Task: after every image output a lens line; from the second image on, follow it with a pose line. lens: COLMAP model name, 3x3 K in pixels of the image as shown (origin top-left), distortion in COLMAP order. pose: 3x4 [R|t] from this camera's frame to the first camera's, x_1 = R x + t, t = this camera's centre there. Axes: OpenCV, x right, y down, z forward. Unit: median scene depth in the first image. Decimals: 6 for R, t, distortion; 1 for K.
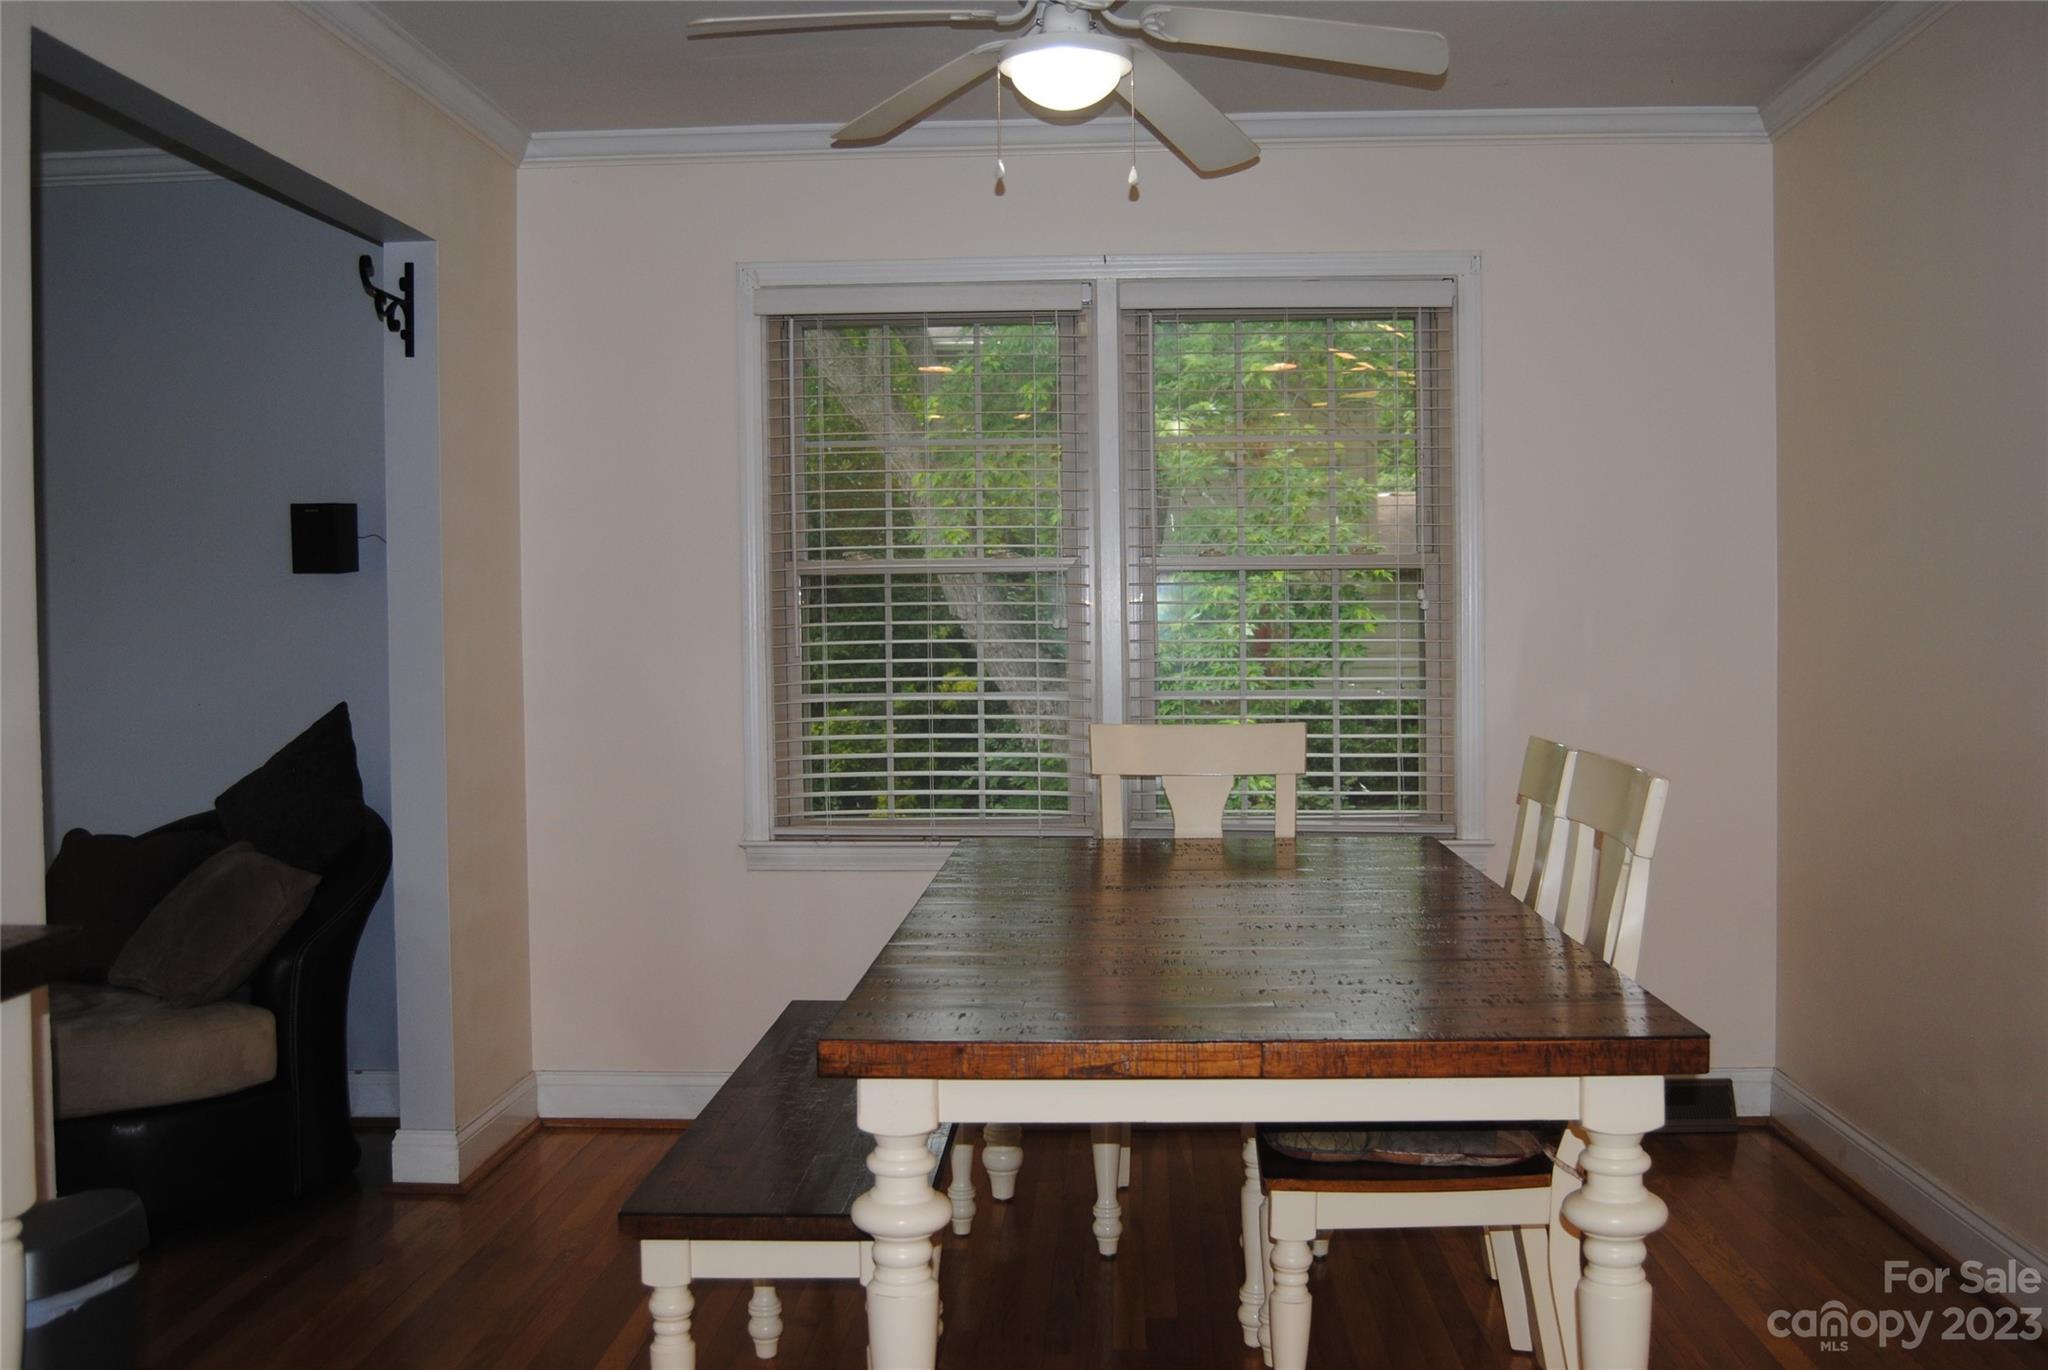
lens RADIAL K [[1876.2, 0, 1024.0], [0, 1876.2, 685.0], [0, 0, 1]] dist [-0.052082, -0.008055]
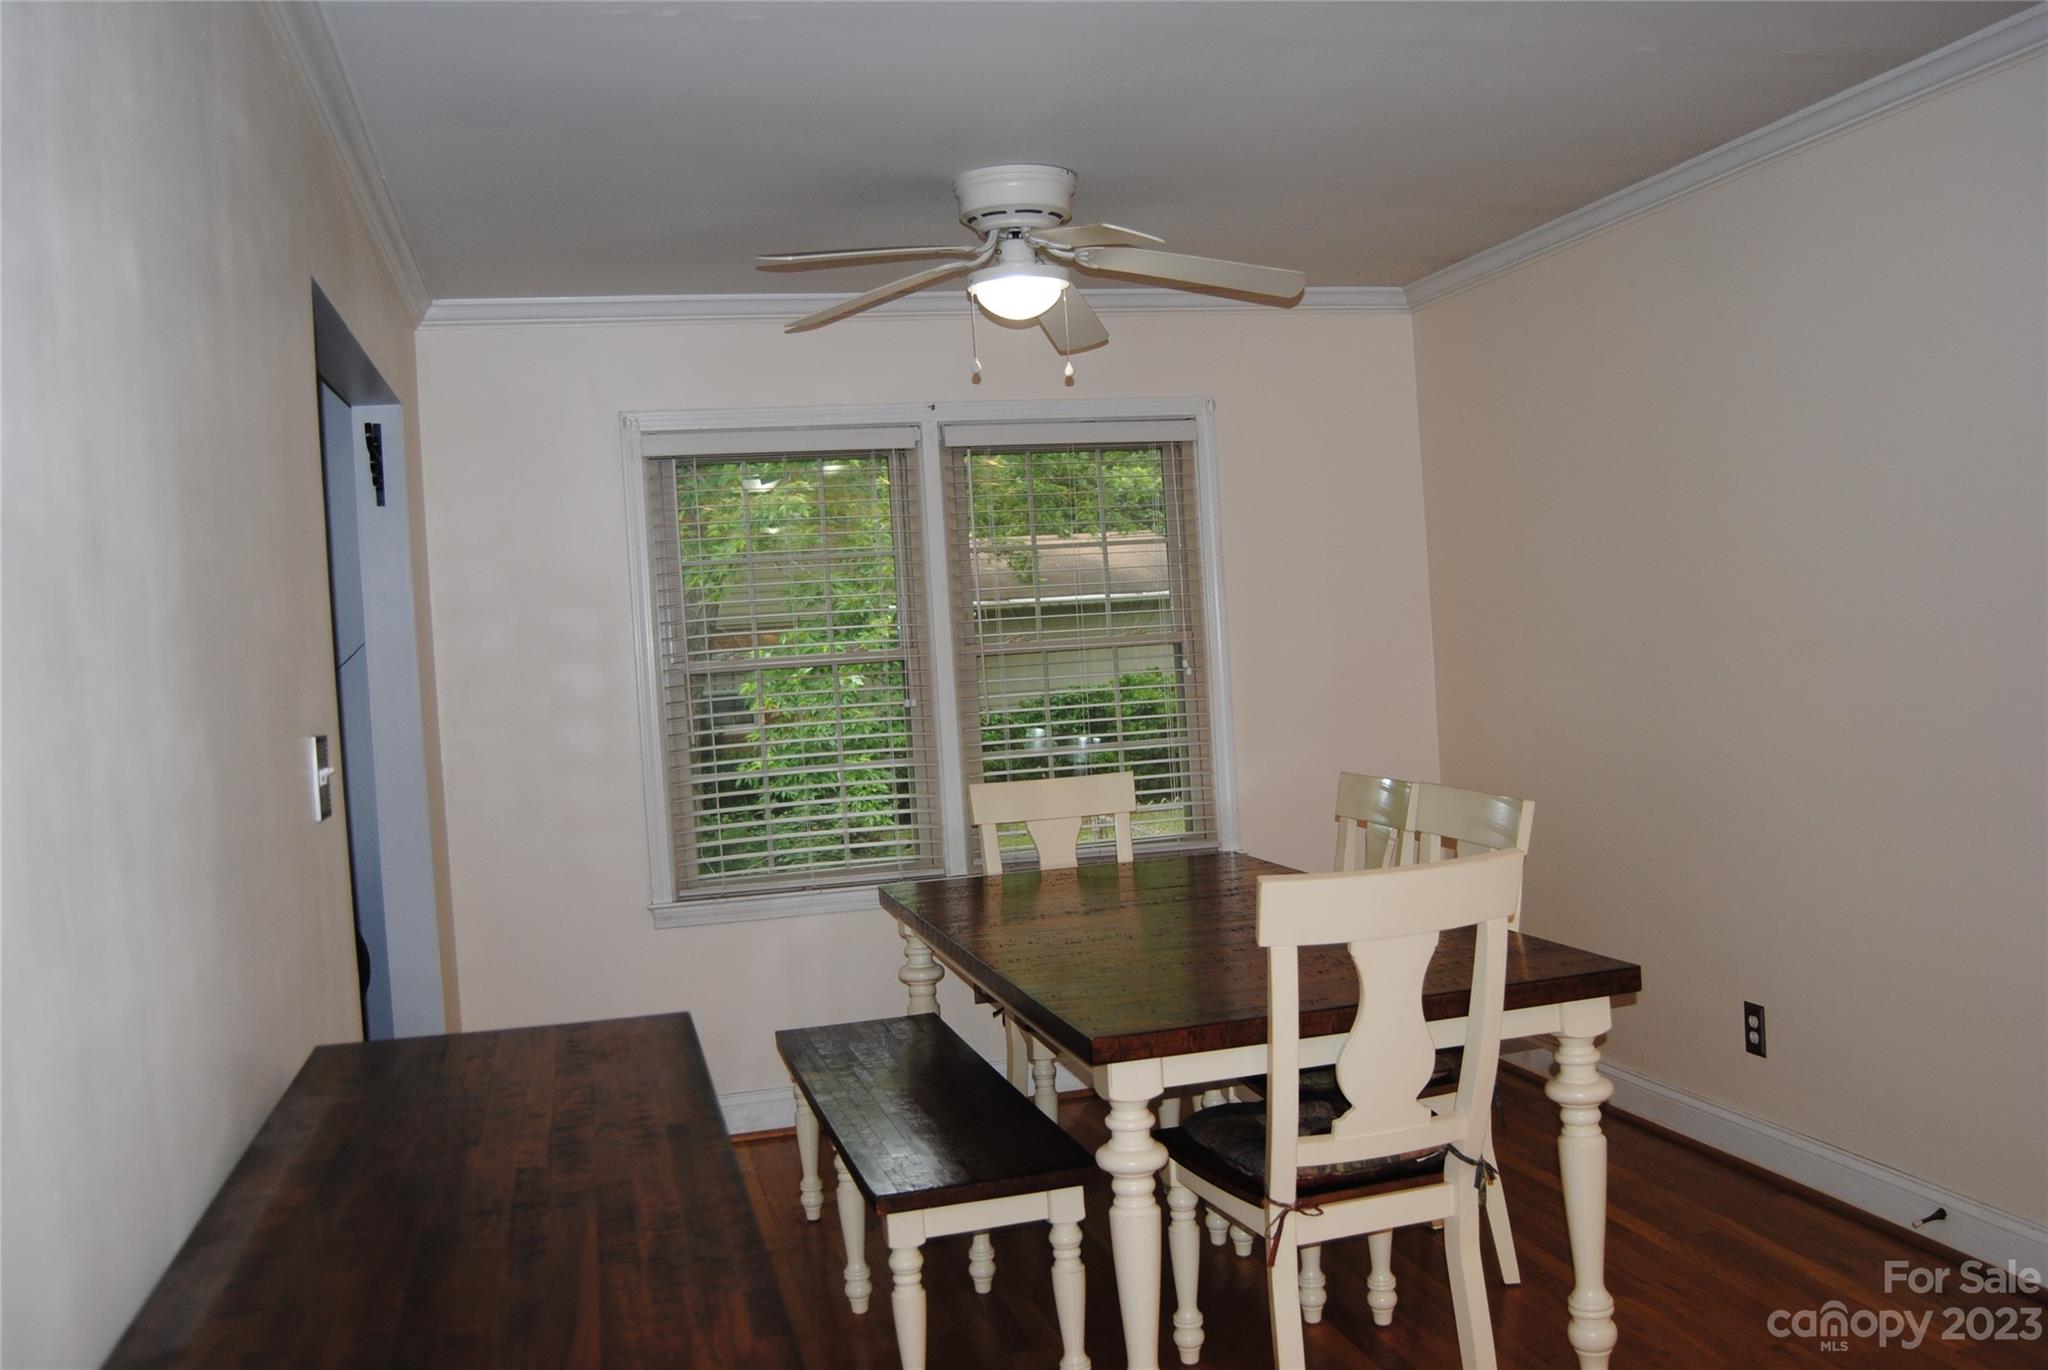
lens RADIAL K [[1736.5, 0, 1024.0], [0, 1736.5, 685.0], [0, 0, 1]] dist [-0.017912, -0.002615]
pose [[0.952534, -0.057762, 0.298903, -0.272203], [0.063186, 0.997966, -0.008504, -0.033259], [-0.297804, 0.026987, 0.954245, -0.116344]]
